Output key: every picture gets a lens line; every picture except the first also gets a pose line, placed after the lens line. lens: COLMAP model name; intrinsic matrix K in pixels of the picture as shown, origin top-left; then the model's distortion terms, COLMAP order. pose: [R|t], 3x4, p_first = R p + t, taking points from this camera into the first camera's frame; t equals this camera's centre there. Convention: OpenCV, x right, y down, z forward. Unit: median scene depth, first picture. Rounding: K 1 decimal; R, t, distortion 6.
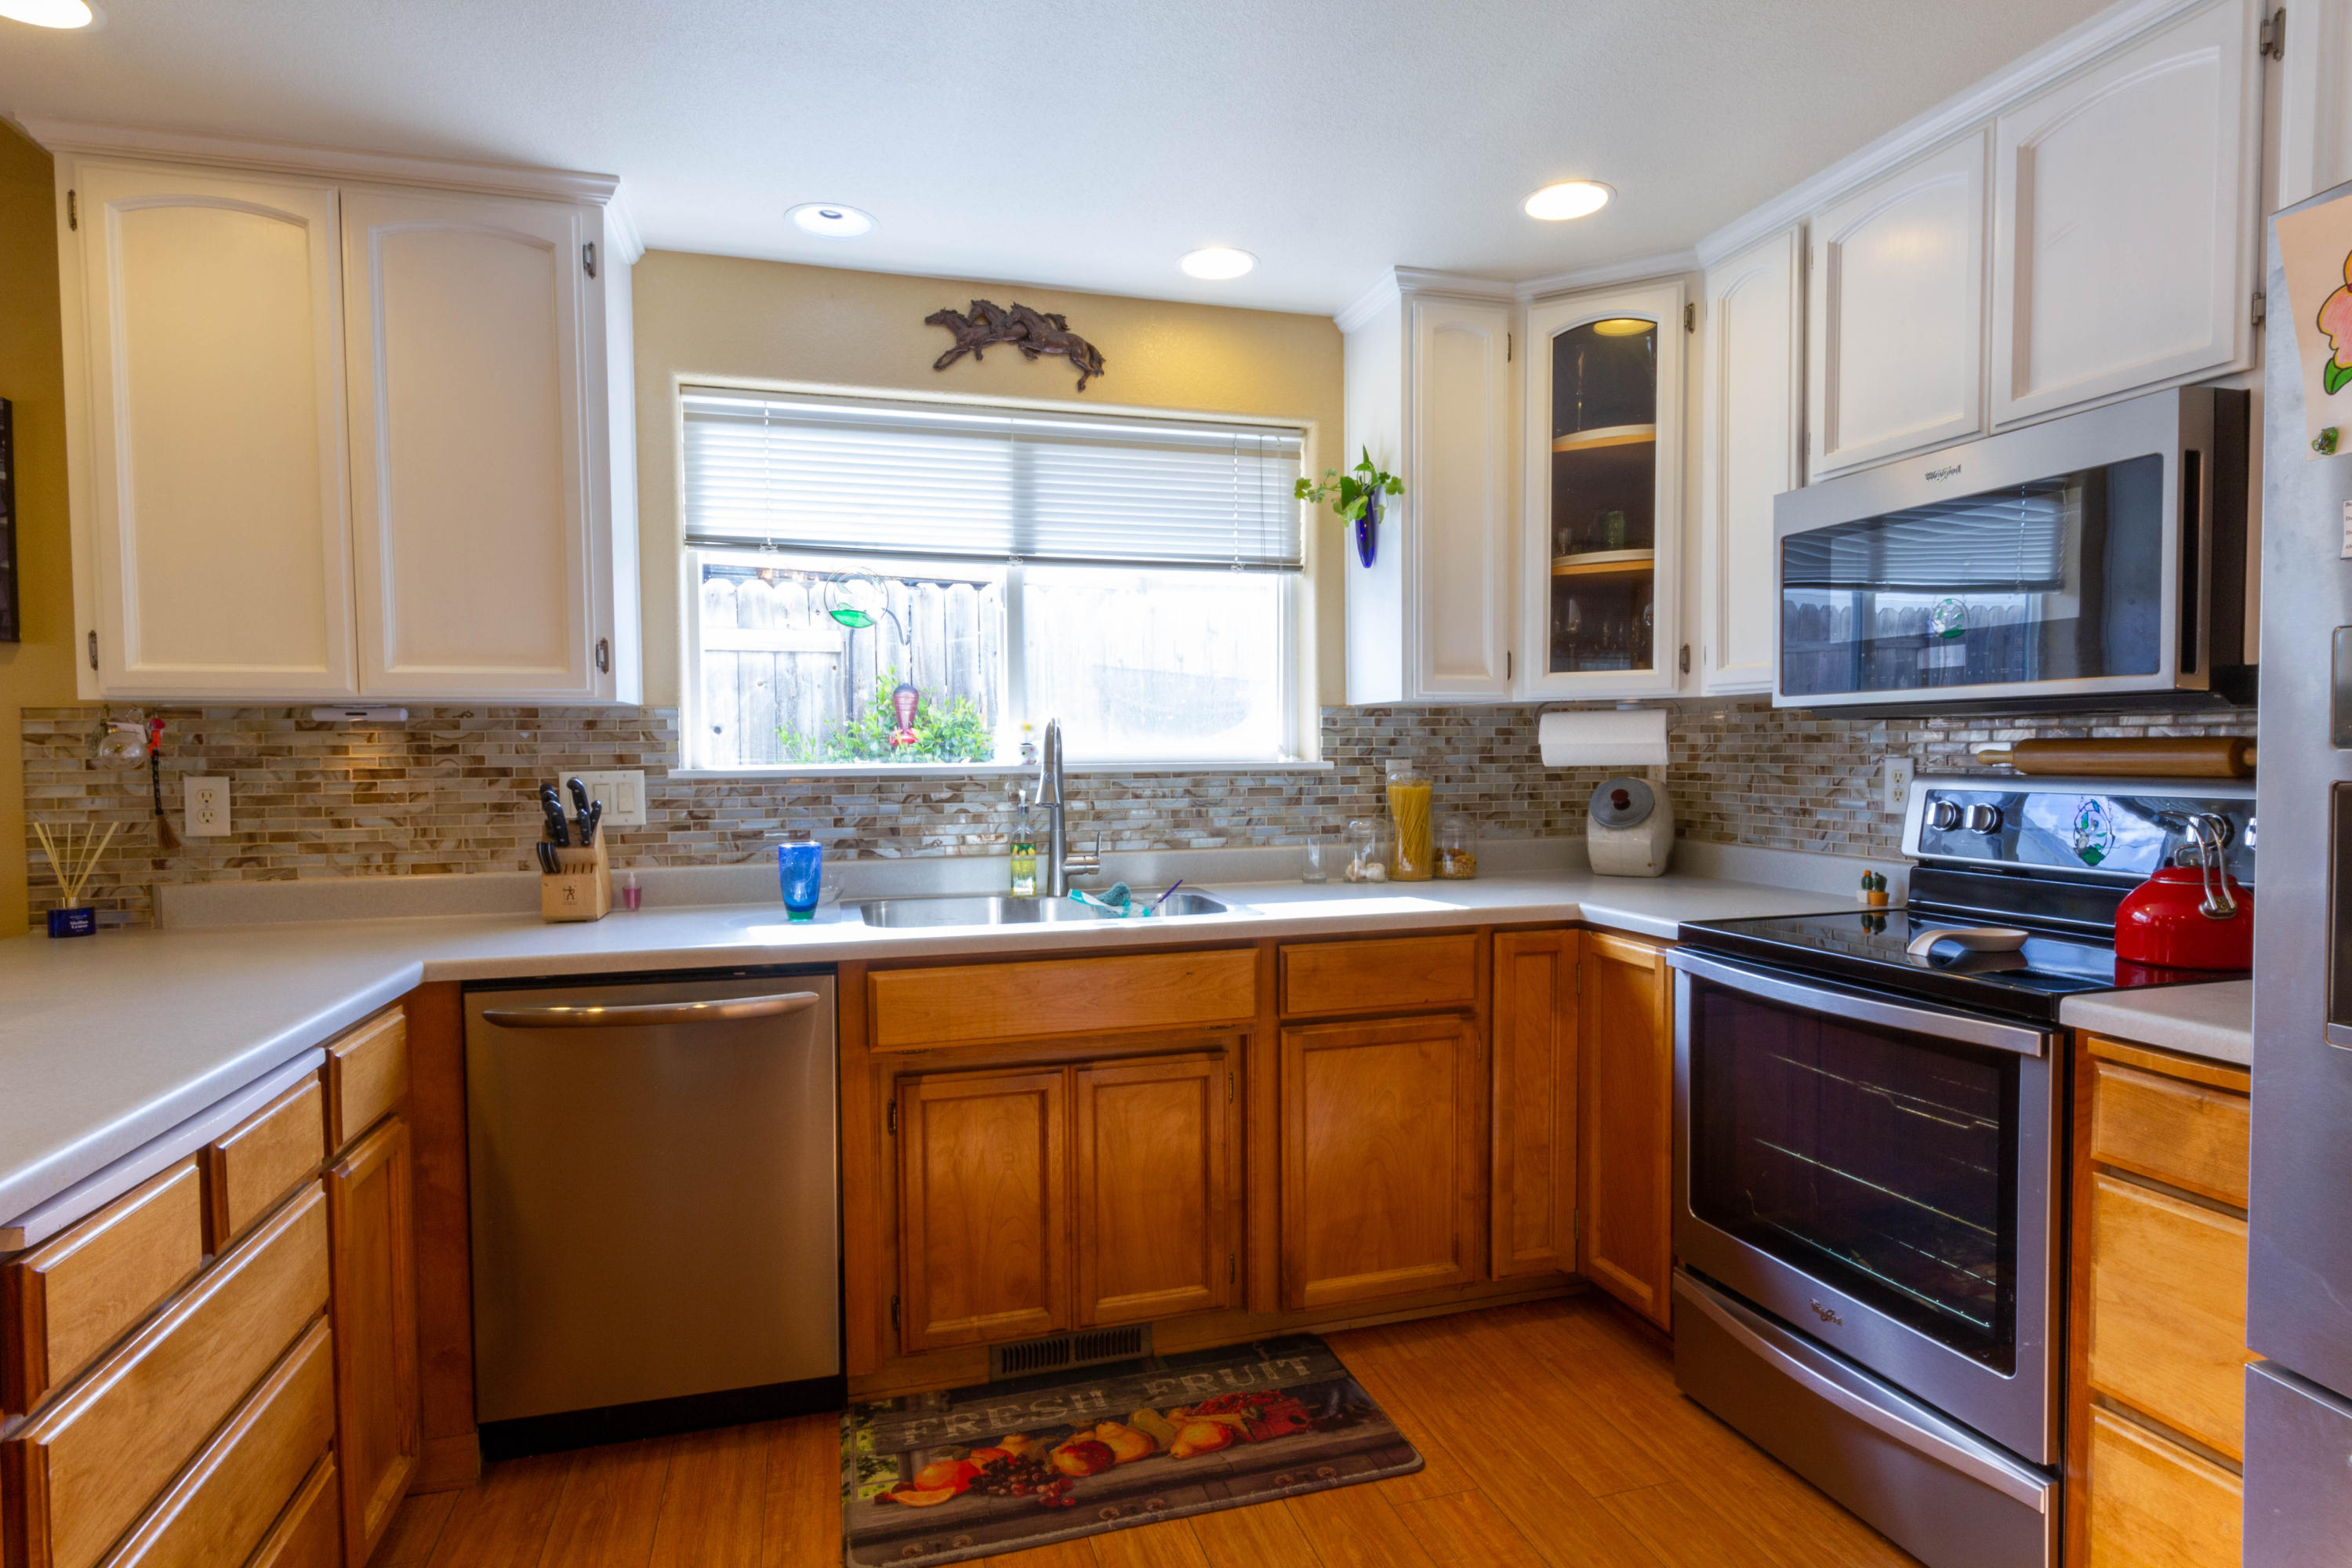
lens RADIAL K [[1254.2, 0, 1196.4], [0, 1254.2, 800.6], [0, 0, 1]] dist [-0.000768, 0.000060]
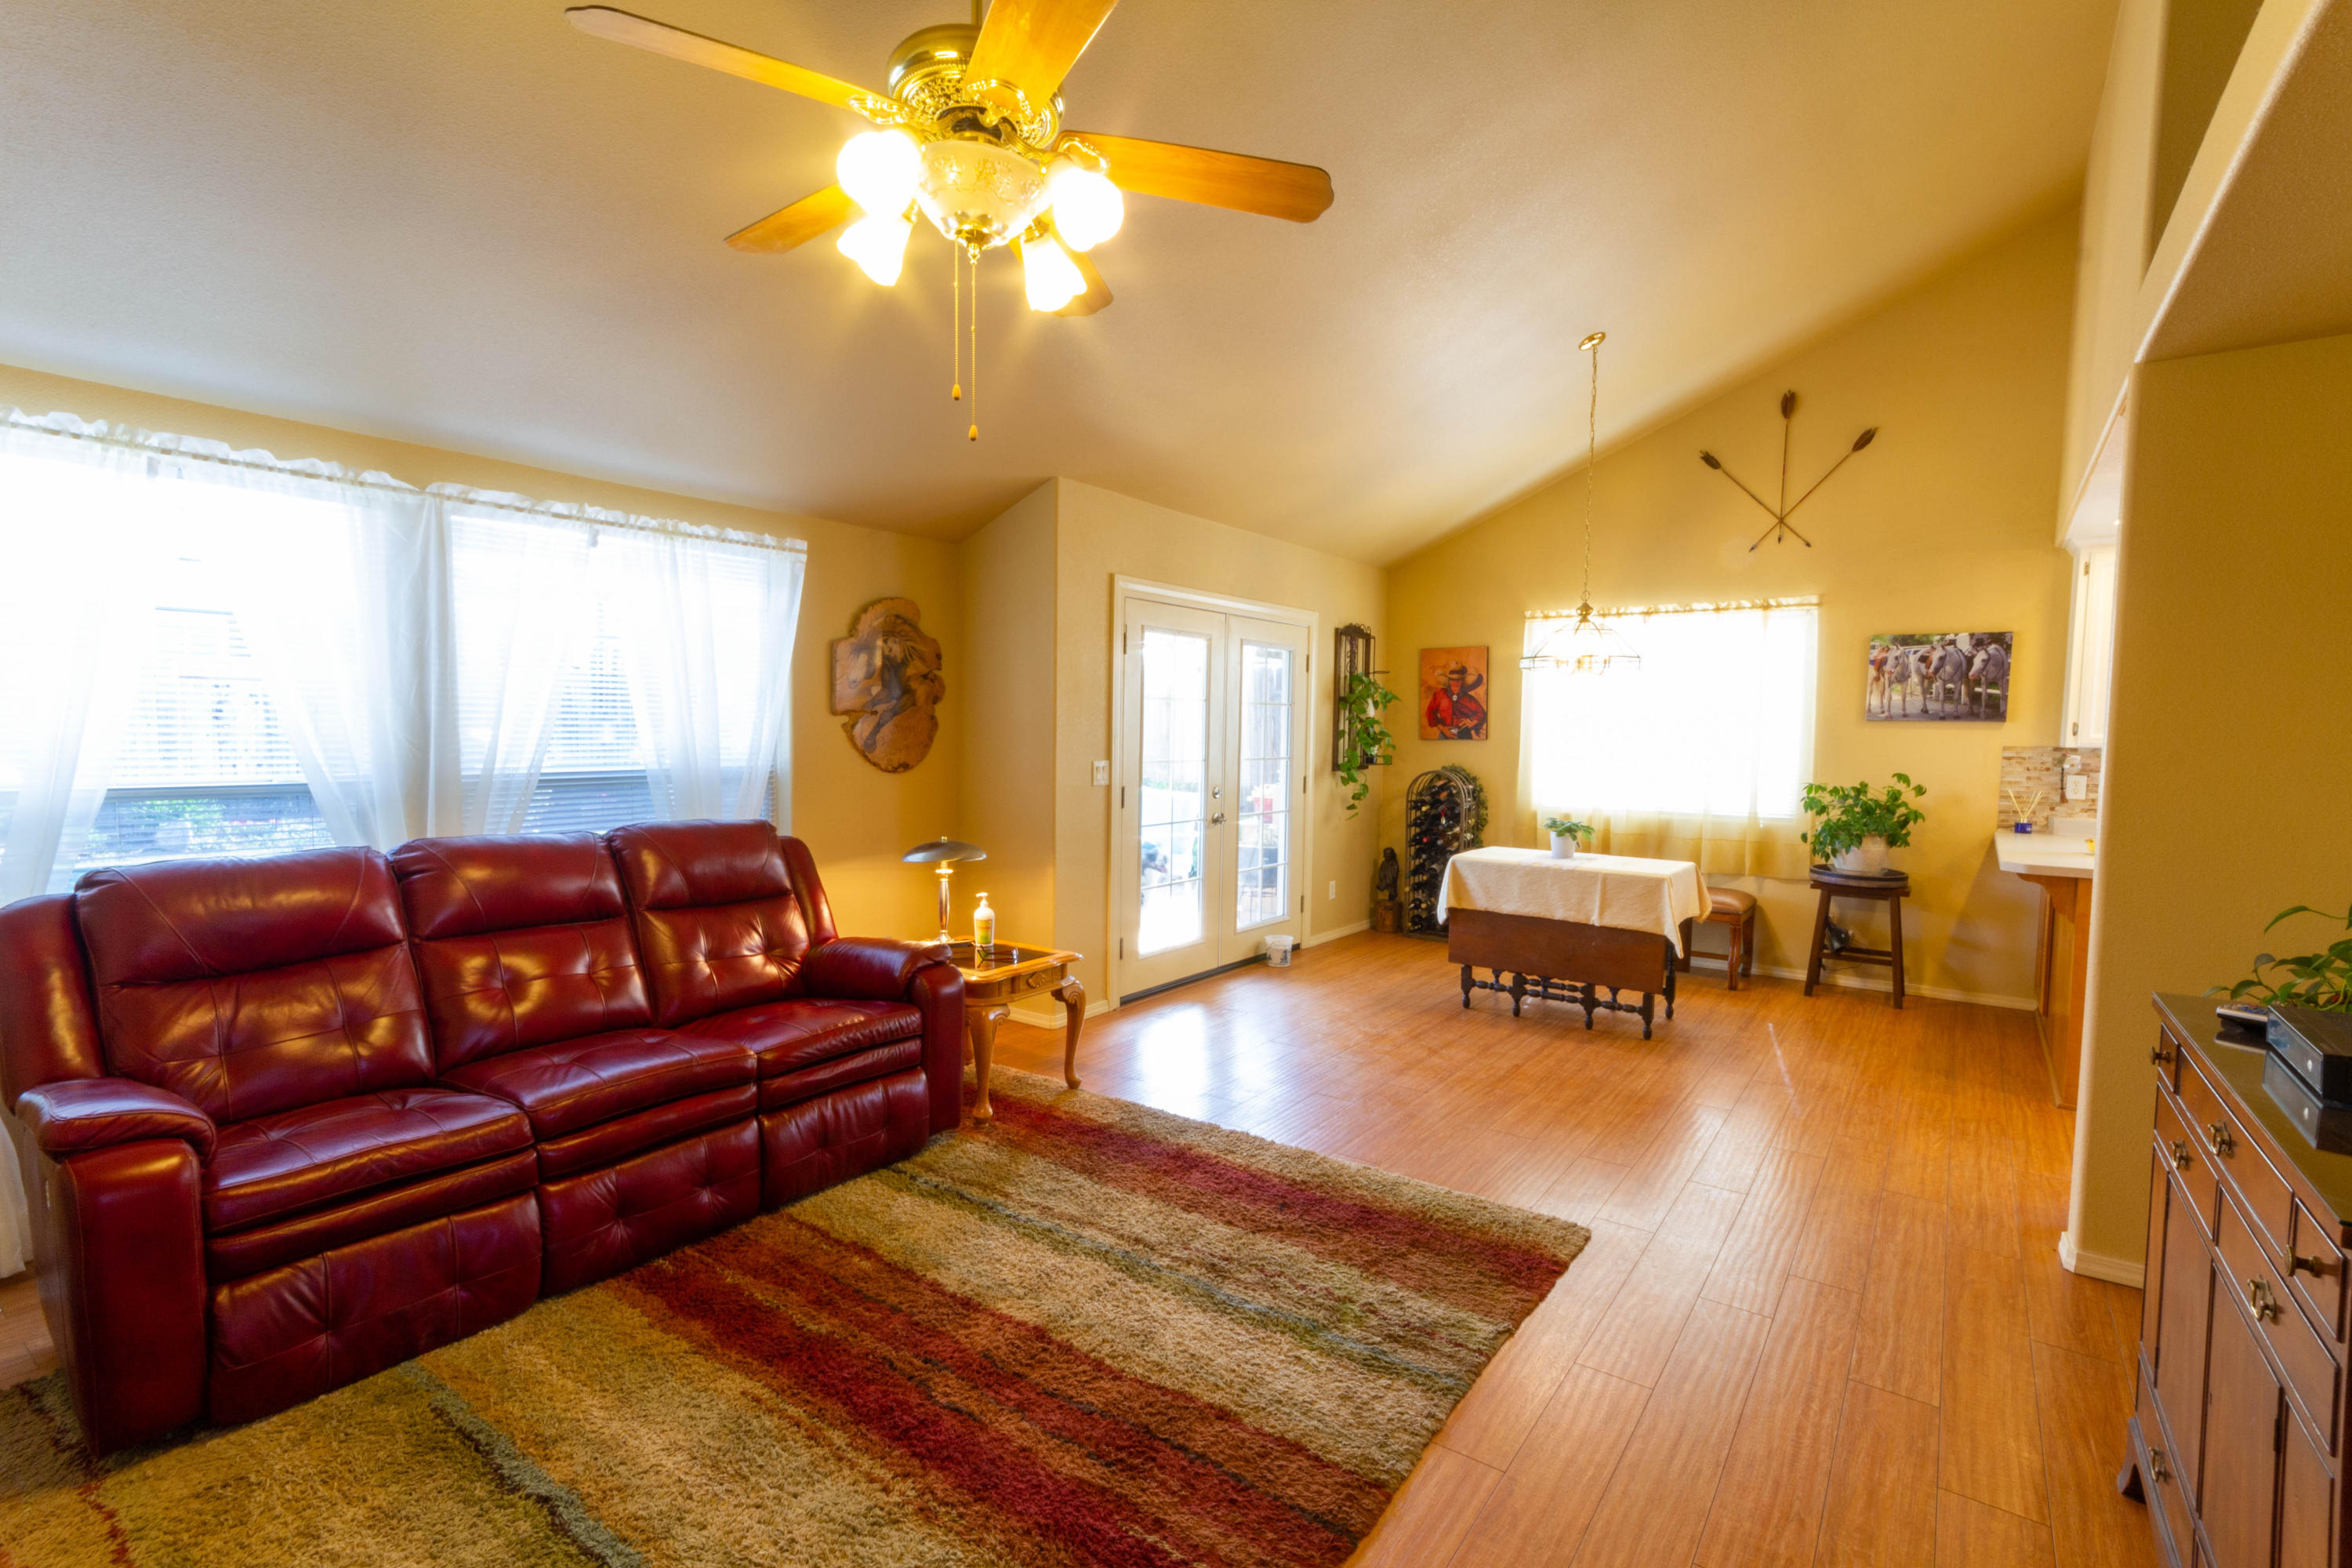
lens RADIAL K [[1091.5, 0, 1195.1], [0, 1091.5, 798.0], [0, 0, 1]] dist [0.013083, -0.000149]
pose [[0.609405, 0.071760, -0.789605, -0.116421], [-0.054411, 0.997333, 0.048645, 0.013609], [0.790990, 0.013319, 0.611684, -1.613752]]
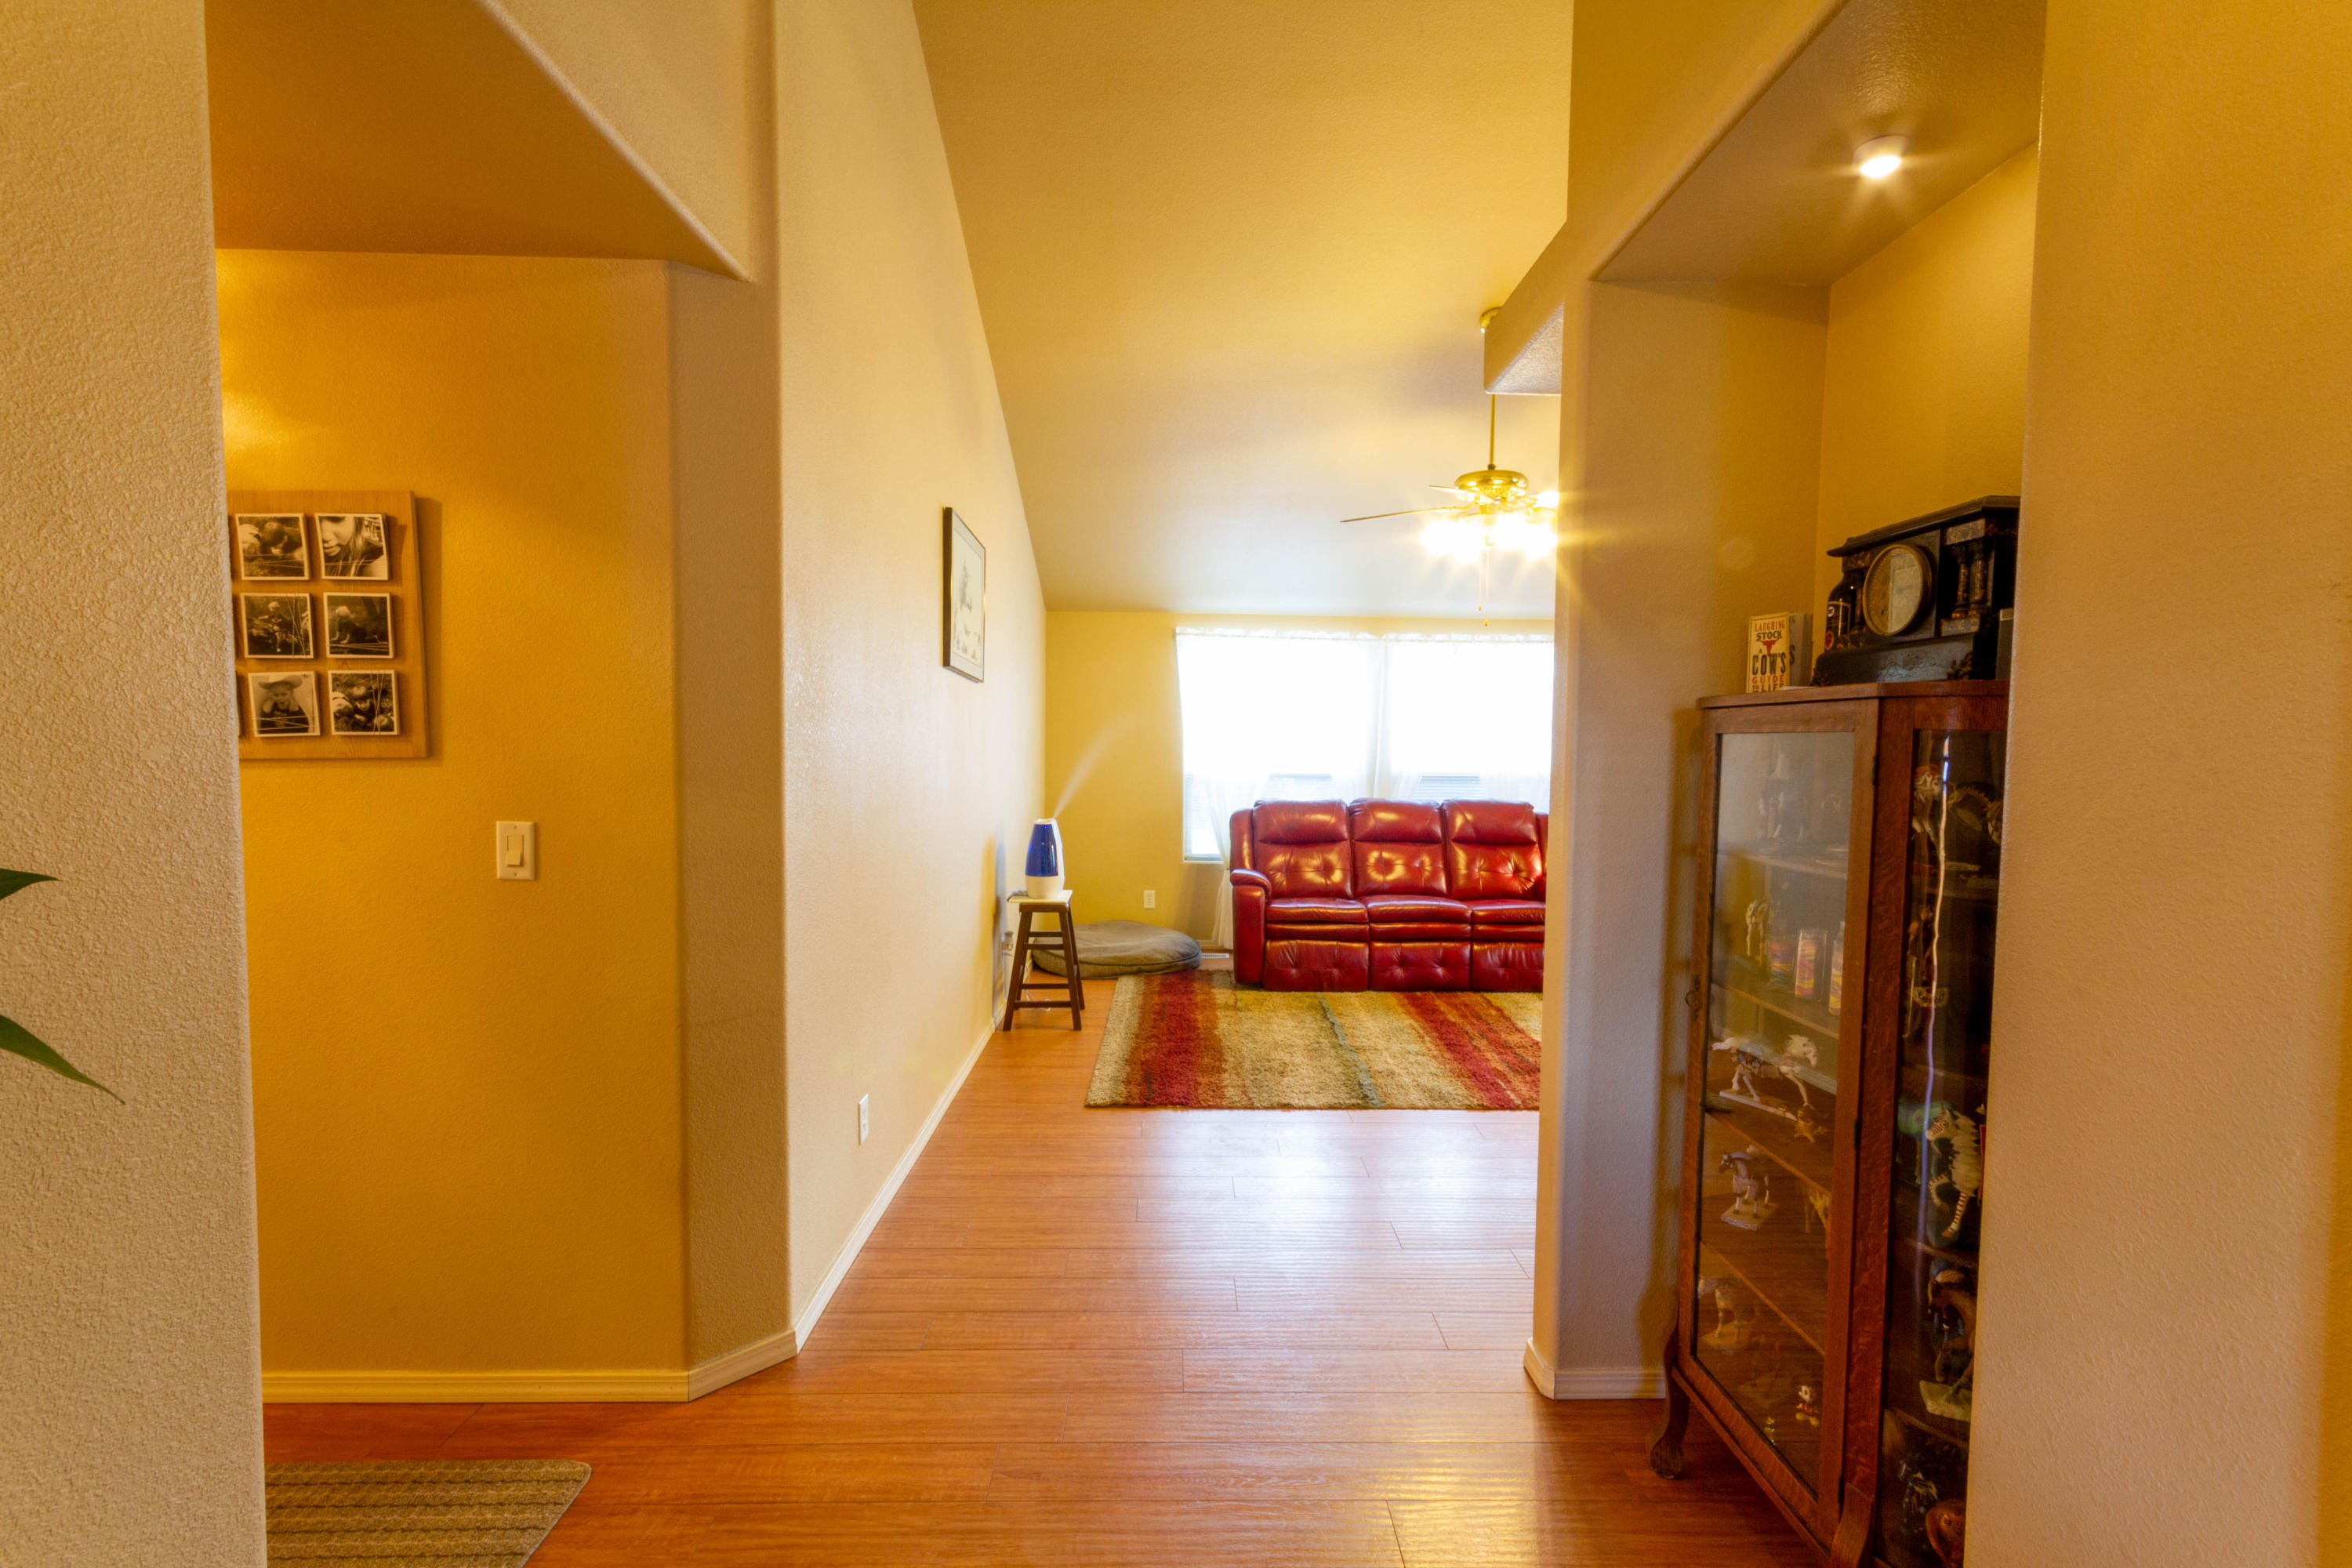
lens RADIAL K [[1091.9, 0, 1195.6], [0, 1091.9, 798.3], [0, 0, 1]] dist [0.001433, 0.000447]
pose [[-0.276075, 0.058689, -0.959343, 1.049368], [-0.050587, 0.995863, 0.075481, -0.016232], [0.959804, 0.069369, -0.271964, -1.227366]]
